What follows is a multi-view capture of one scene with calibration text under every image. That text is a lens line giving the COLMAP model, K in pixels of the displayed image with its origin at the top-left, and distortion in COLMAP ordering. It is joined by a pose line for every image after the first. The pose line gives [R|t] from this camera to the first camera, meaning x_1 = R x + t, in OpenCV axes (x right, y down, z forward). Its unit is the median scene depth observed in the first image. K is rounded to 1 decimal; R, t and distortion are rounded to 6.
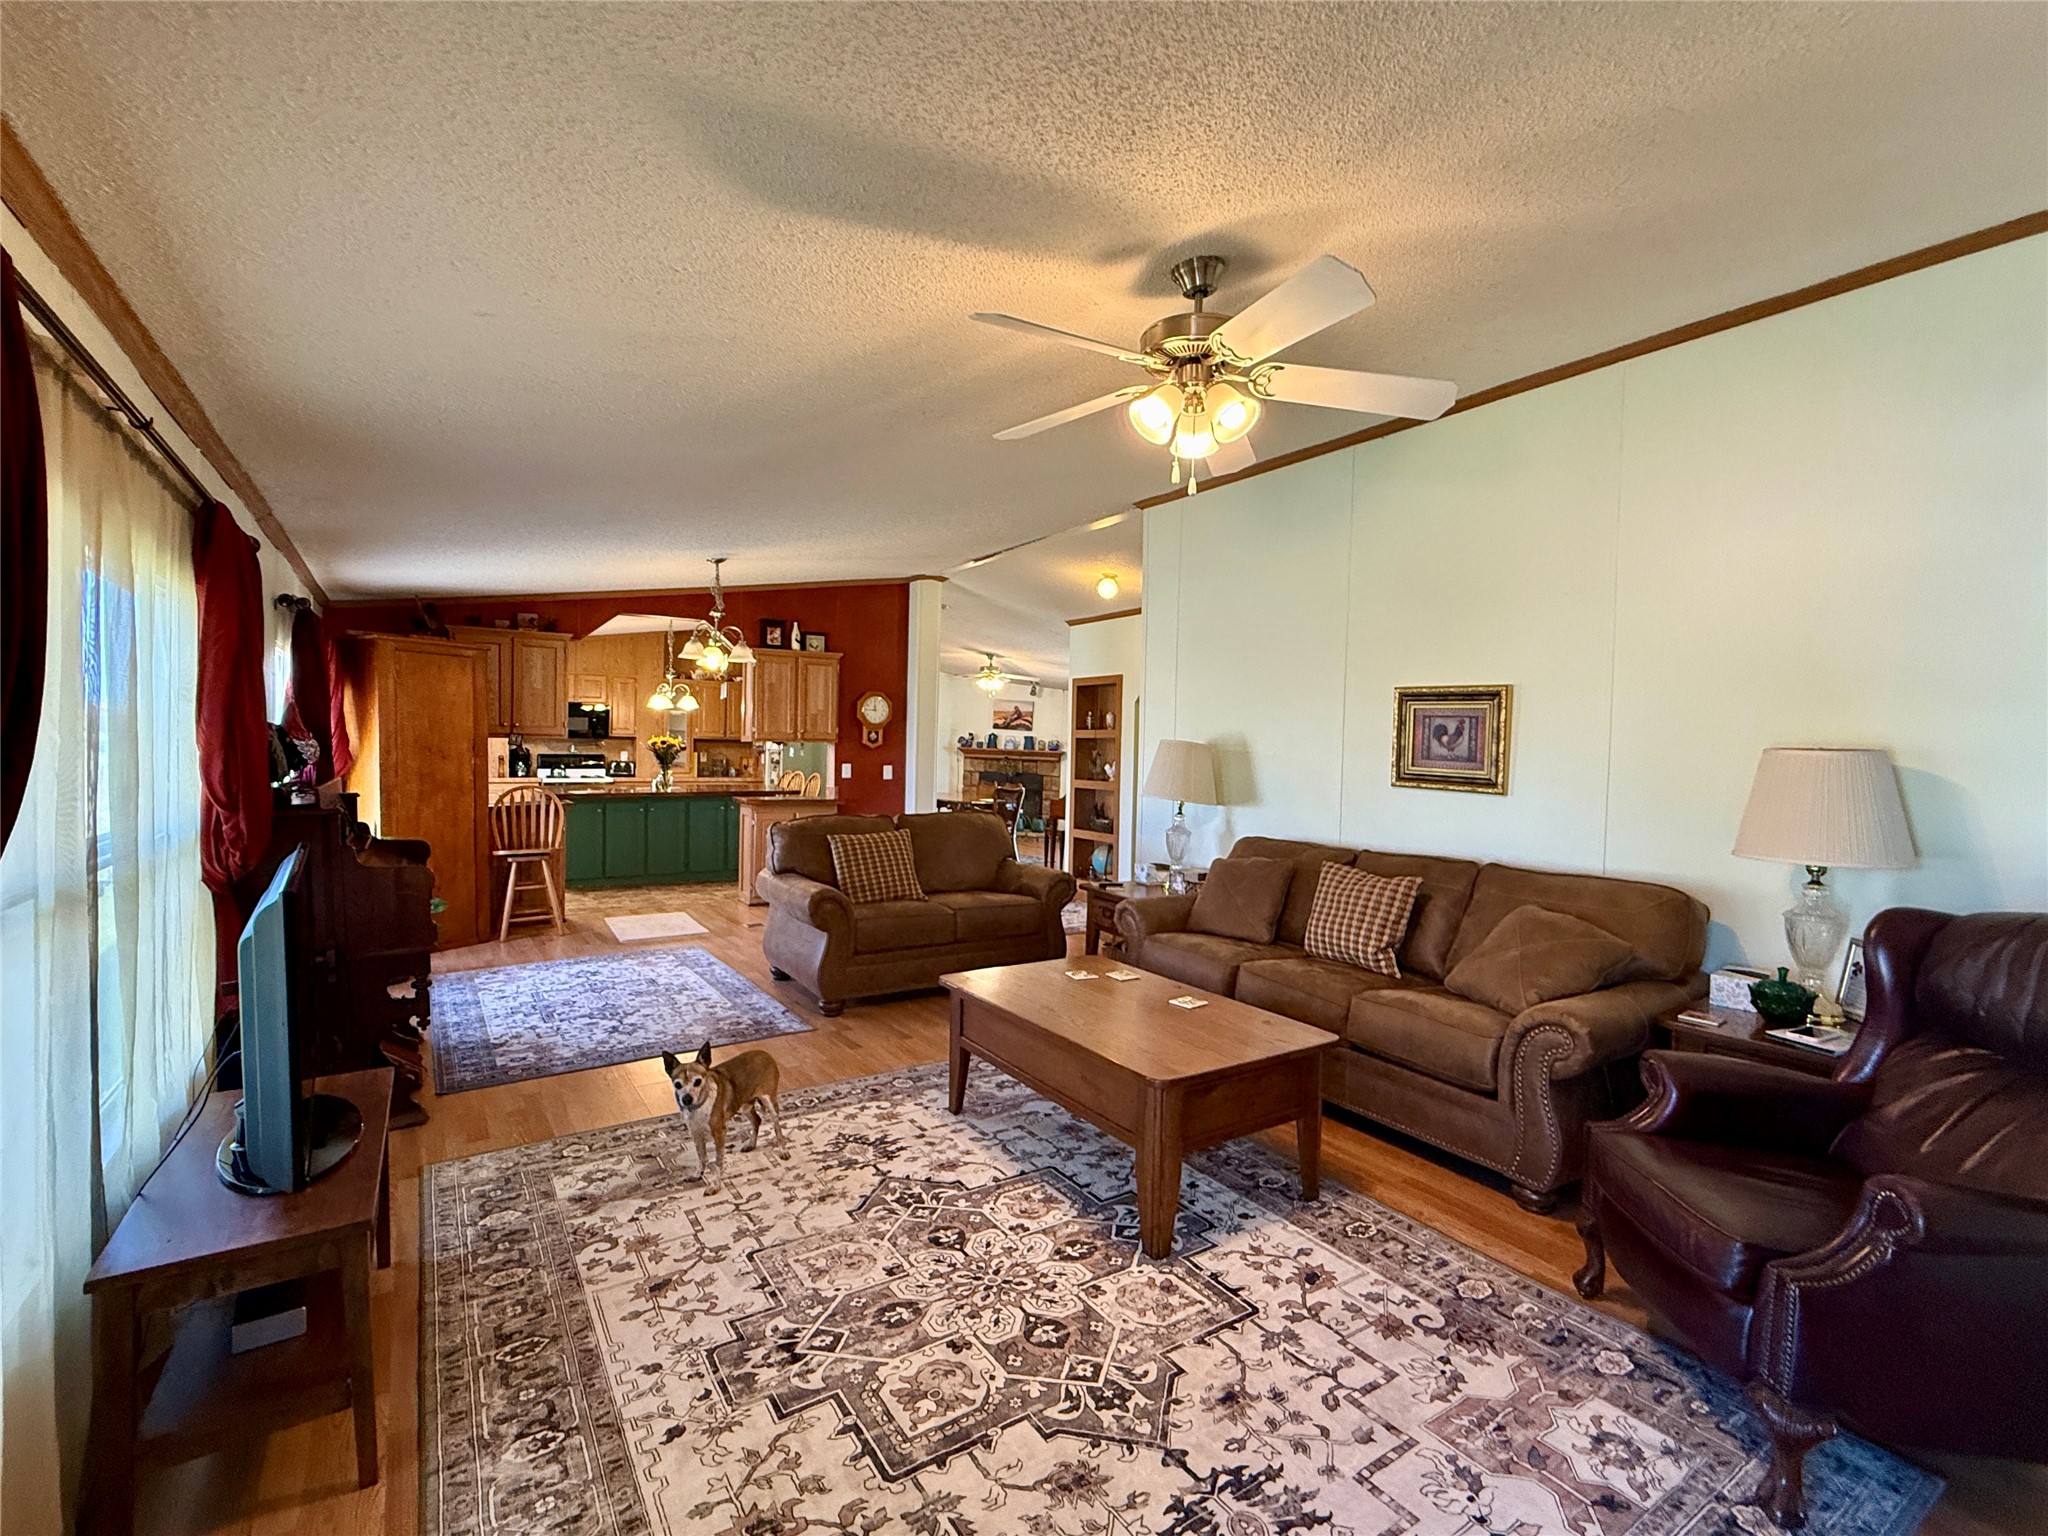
lens RADIAL K [[916.9, 0, 1023.1], [0, 916.9, 768.8], [0, 0, 1]] dist [0.000739, 0.000544]
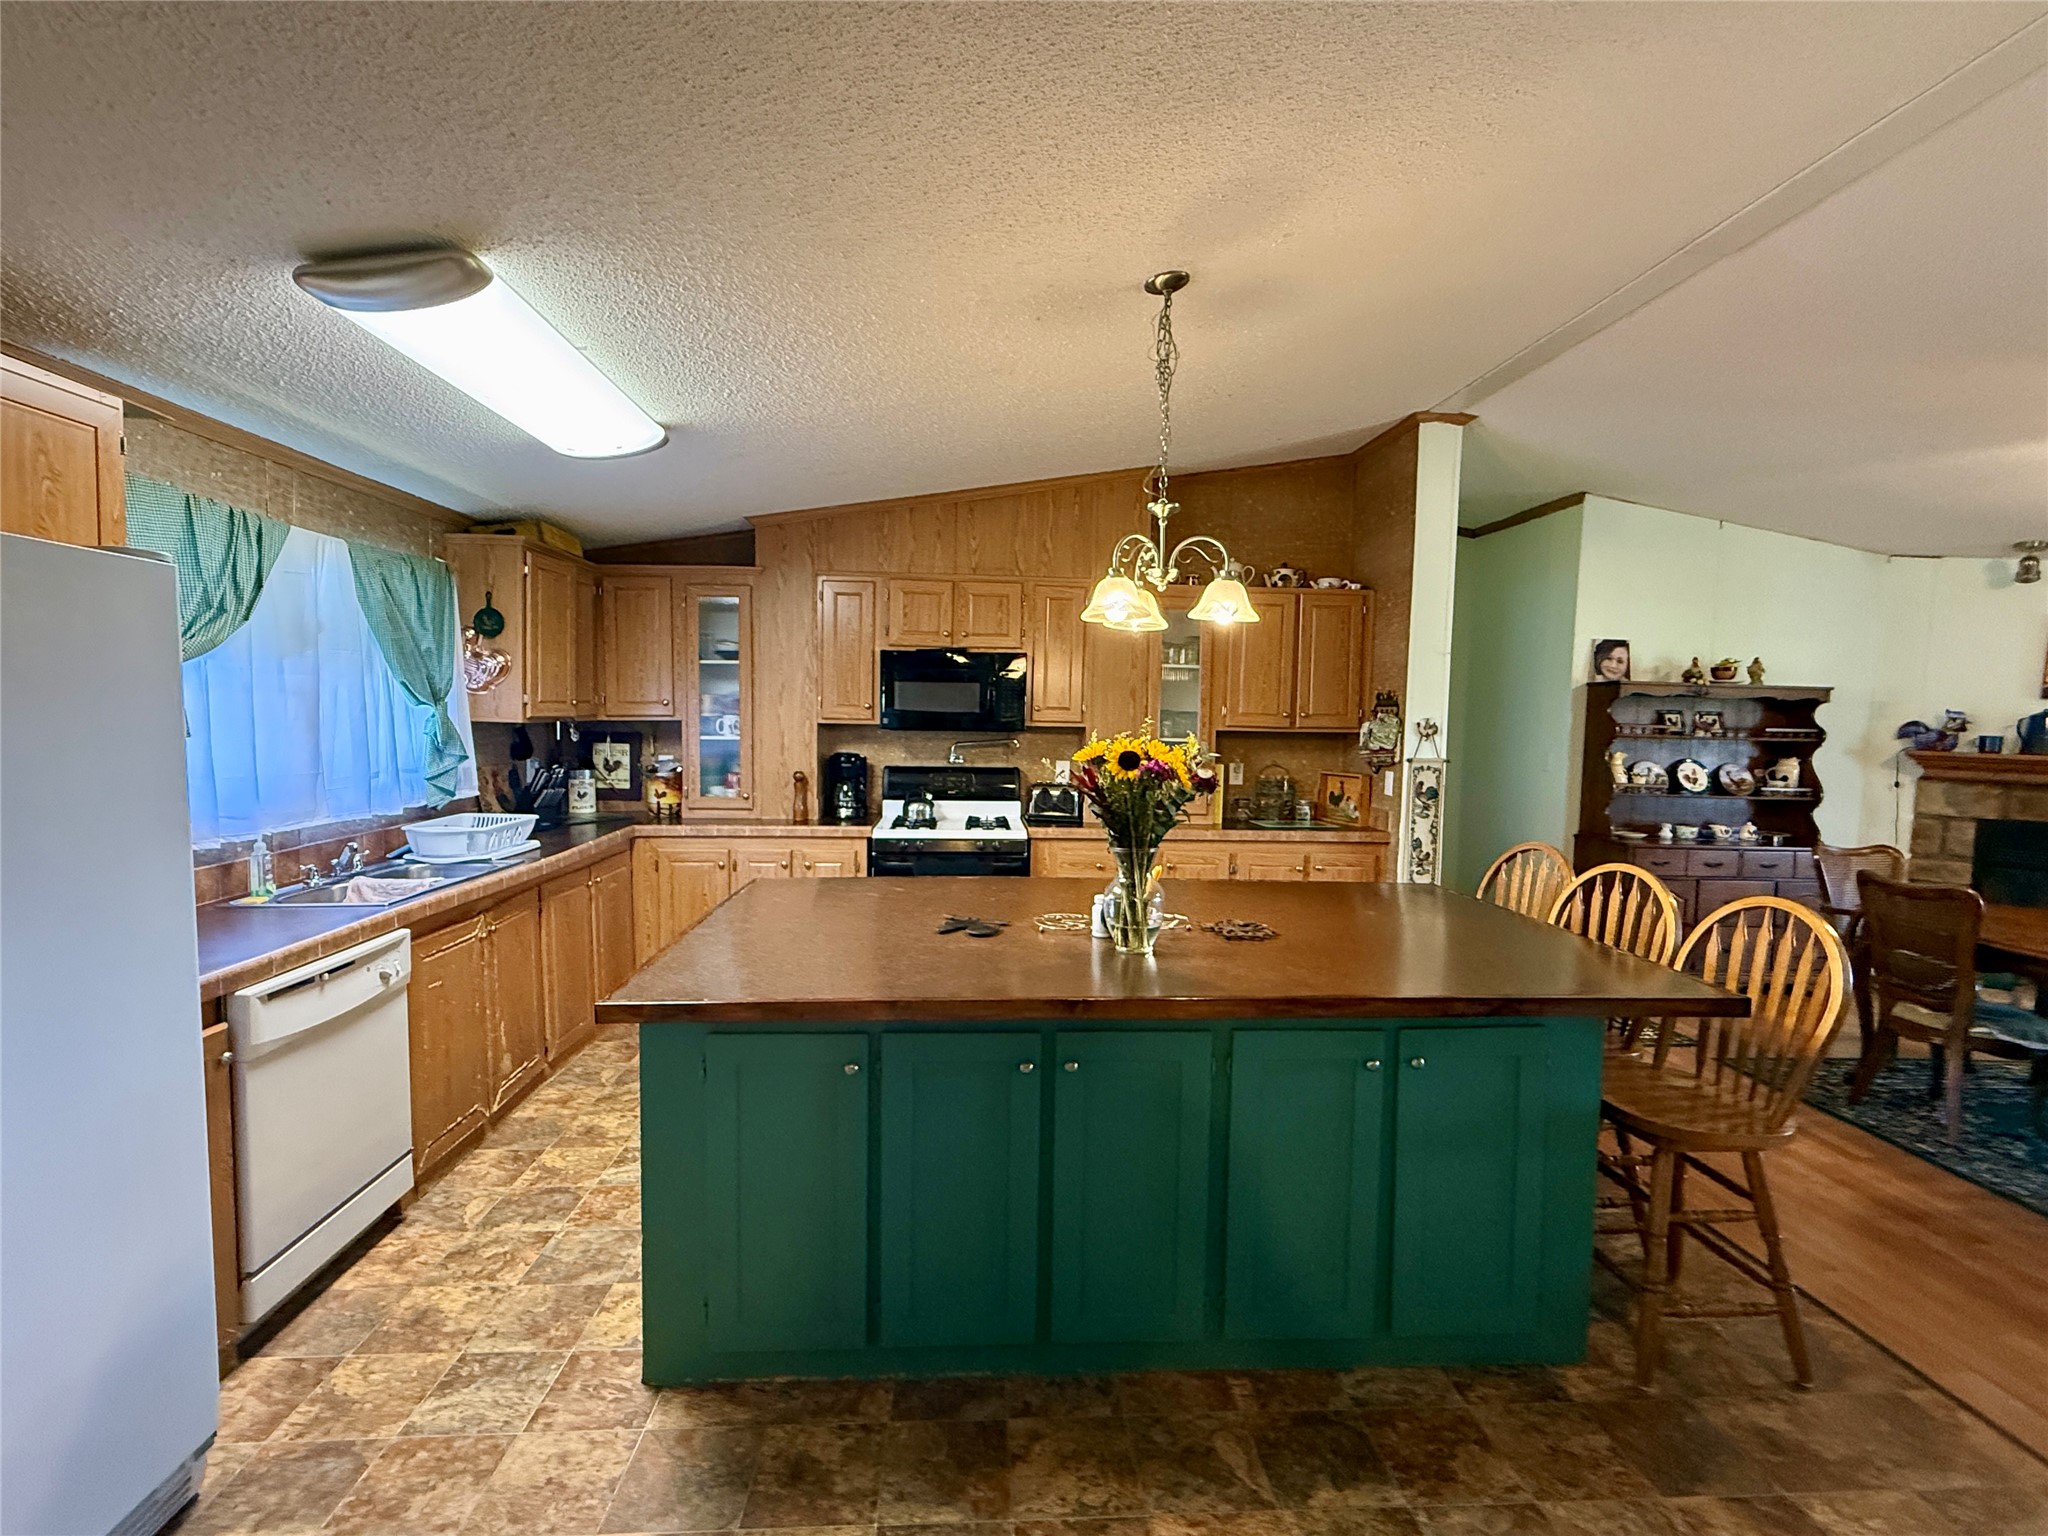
lens RADIAL K [[917.7, 0, 1024.2], [0, 917.7, 770.2], [0, 0, 1]] dist [-0.004392, -0.000365]
pose [[0.866711, 0.023120, -0.498274, -0.765345], [-0.011343, 0.999580, 0.026650, -0.084510], [0.498681, -0.017445, 0.866610, 2.012236]]
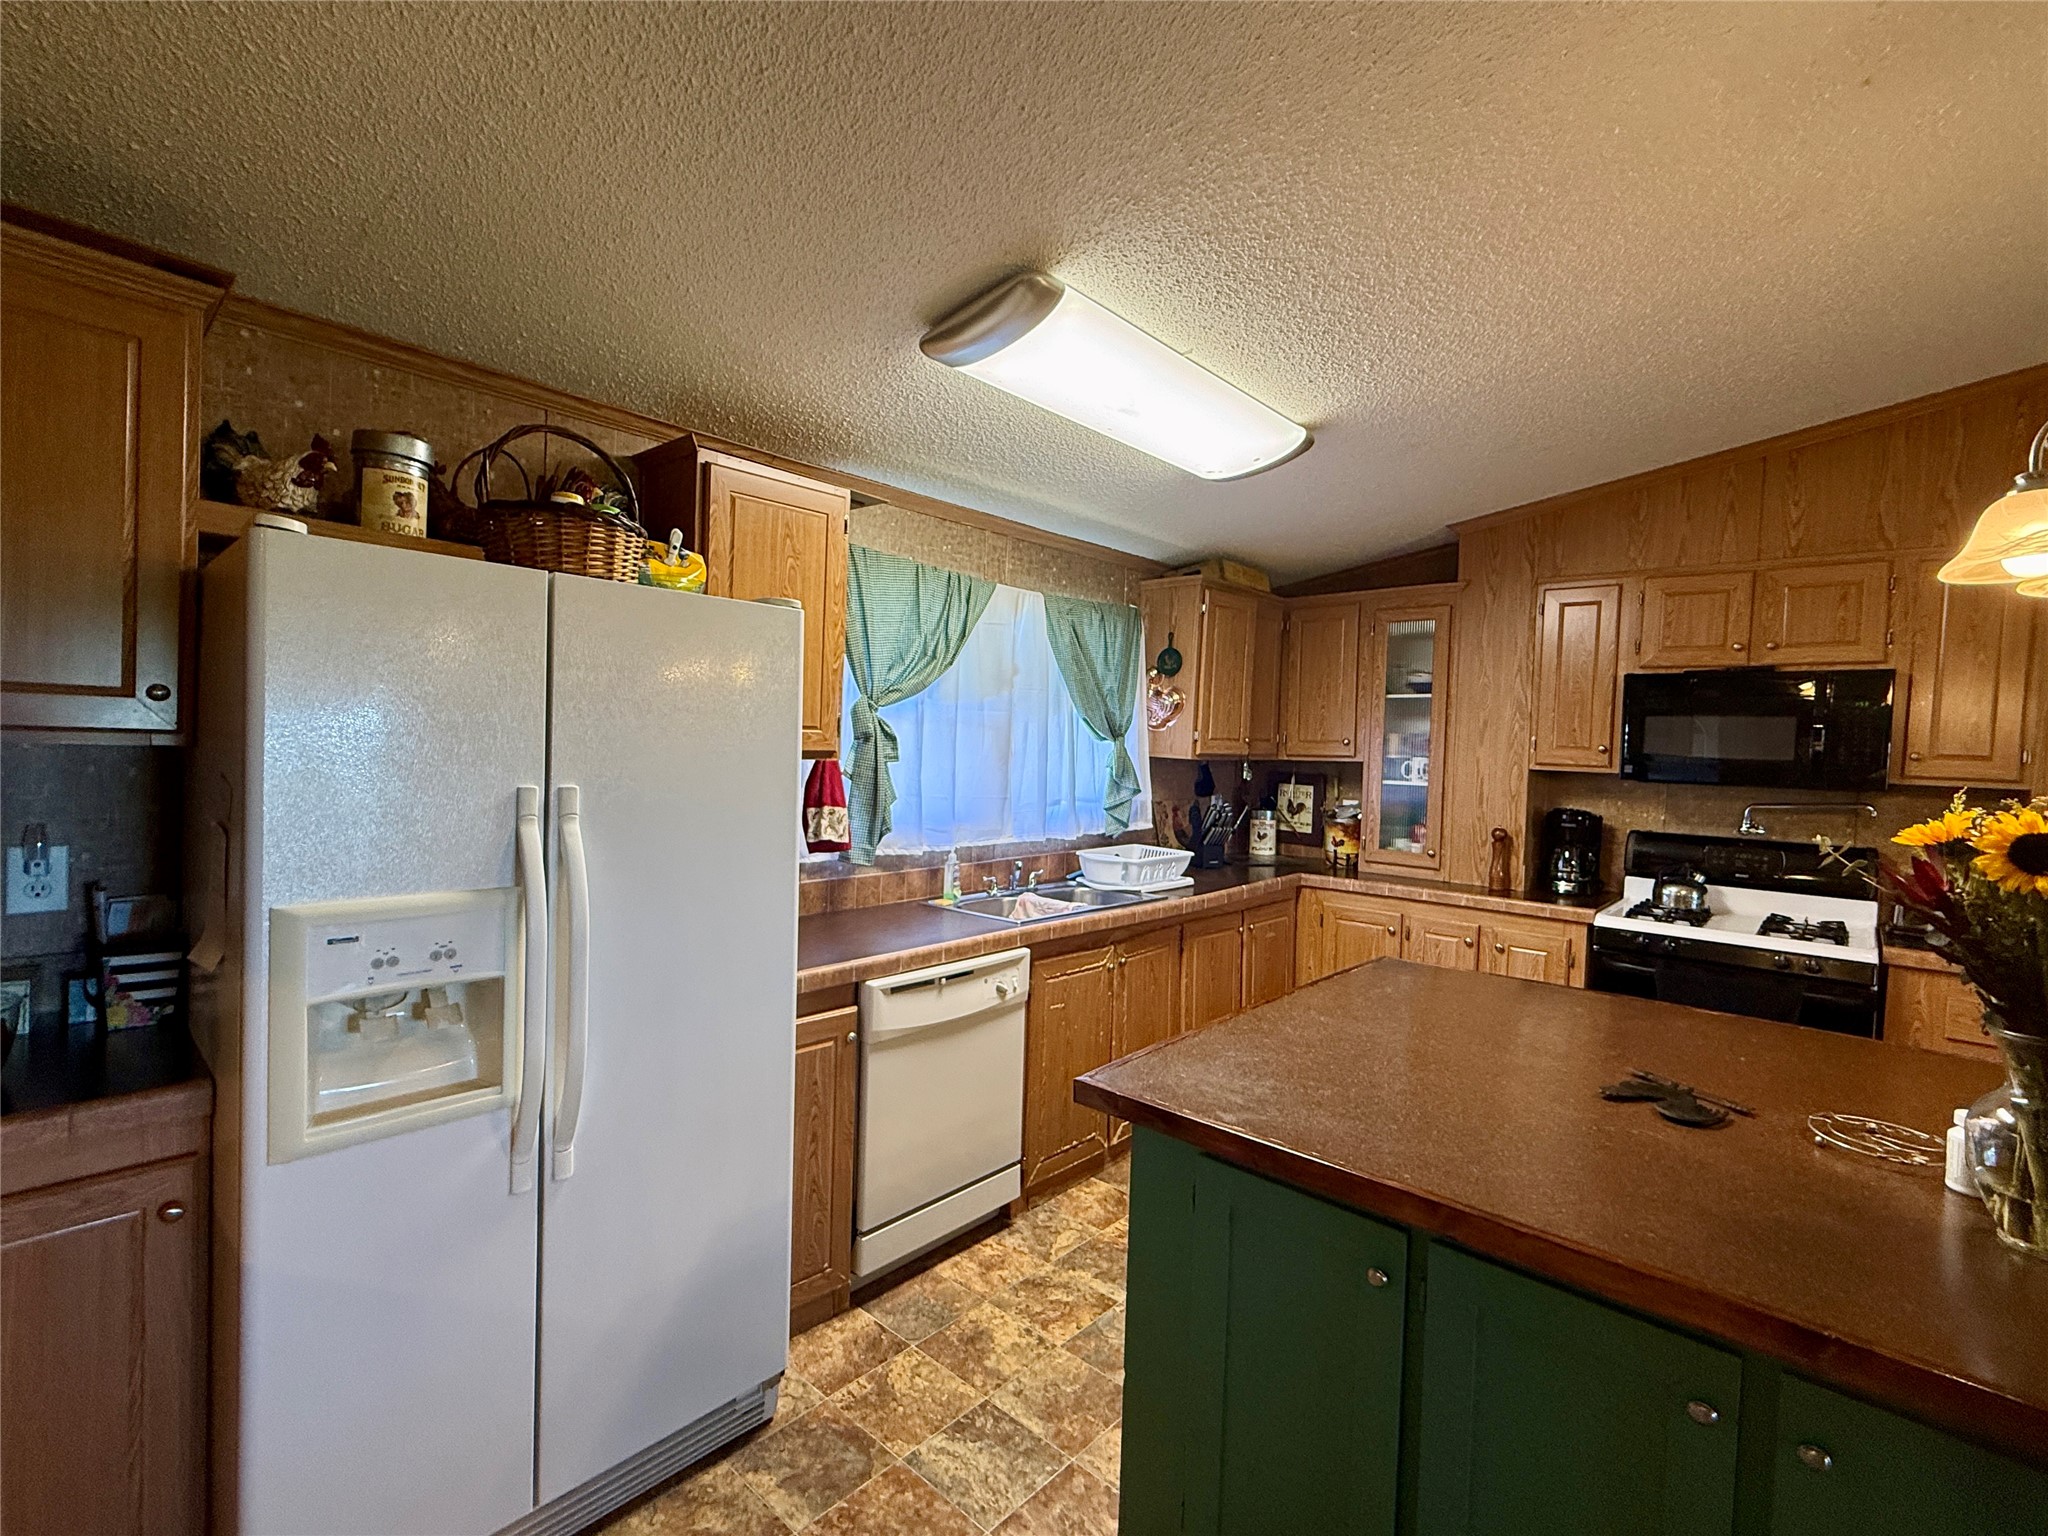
lens RADIAL K [[920.4, 0, 1023.6], [0, 920.4, 770.4], [0, 0, 1]] dist [-0.000206, 0.000366]
pose [[0.244829, 0.017725, -0.969404, -0.806970], [-0.054887, 0.998483, 0.004395, -0.085708], [0.968011, 0.052132, 0.245431, 2.196298]]
